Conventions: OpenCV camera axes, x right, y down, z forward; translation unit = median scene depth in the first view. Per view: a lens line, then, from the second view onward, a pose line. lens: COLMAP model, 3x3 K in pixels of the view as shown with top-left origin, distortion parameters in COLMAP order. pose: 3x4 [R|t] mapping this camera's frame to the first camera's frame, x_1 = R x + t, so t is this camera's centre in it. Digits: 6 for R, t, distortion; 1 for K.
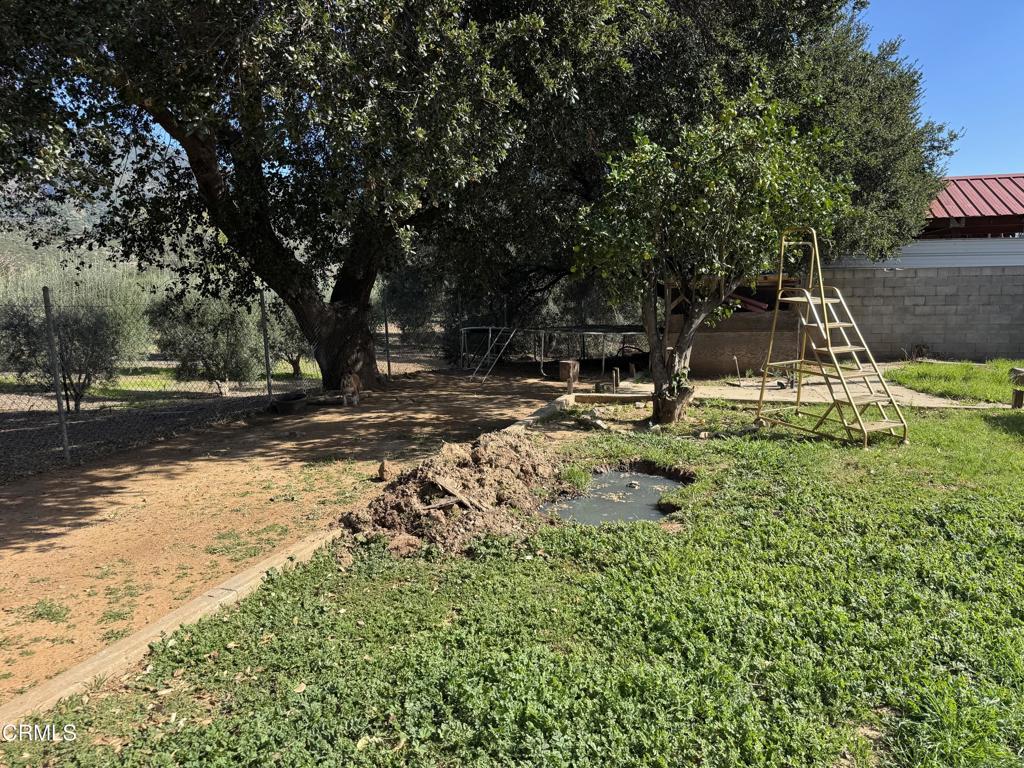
lens RADIAL K [[719.1, 0, 500.4], [0, 719.1, 385.1], [0, 0, 1]] dist [0.075272, -0.100892]
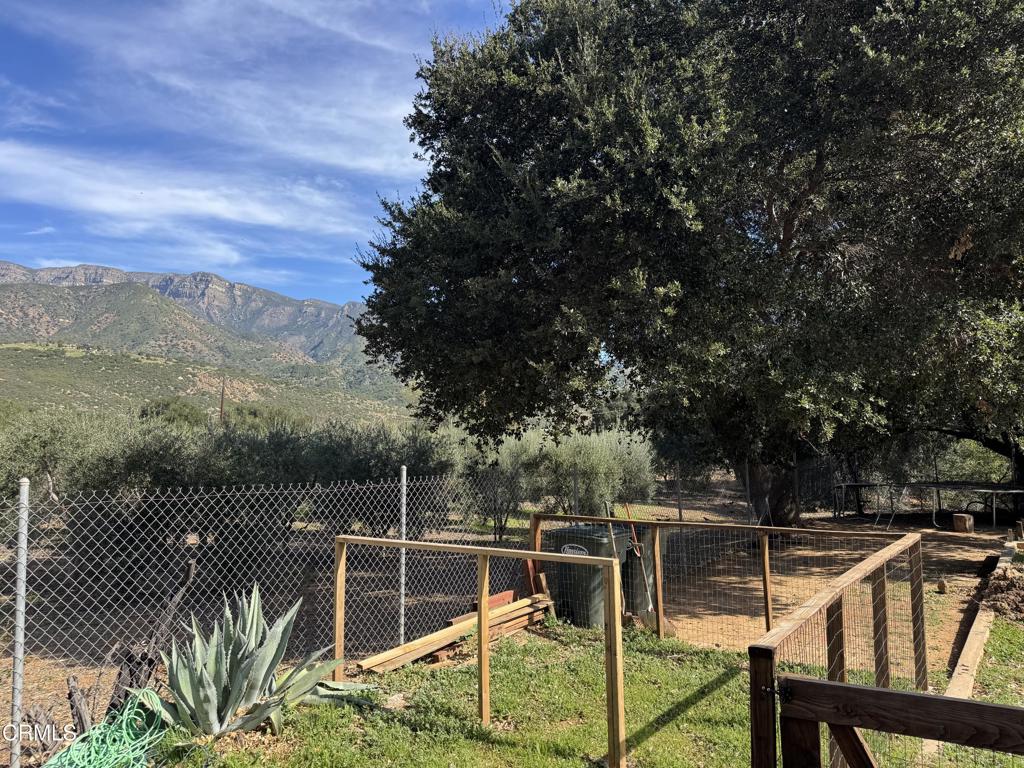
lens RADIAL K [[719.1, 0, 500.4], [0, 719.1, 385.1], [0, 0, 1]] dist [0.075272, -0.100892]
pose [[0.960781, -0.021079, -0.276505, -0.437720], [-0.034249, 0.980453, -0.193750, 0.022468], [0.275184, 0.195622, 0.941279, -0.533800]]
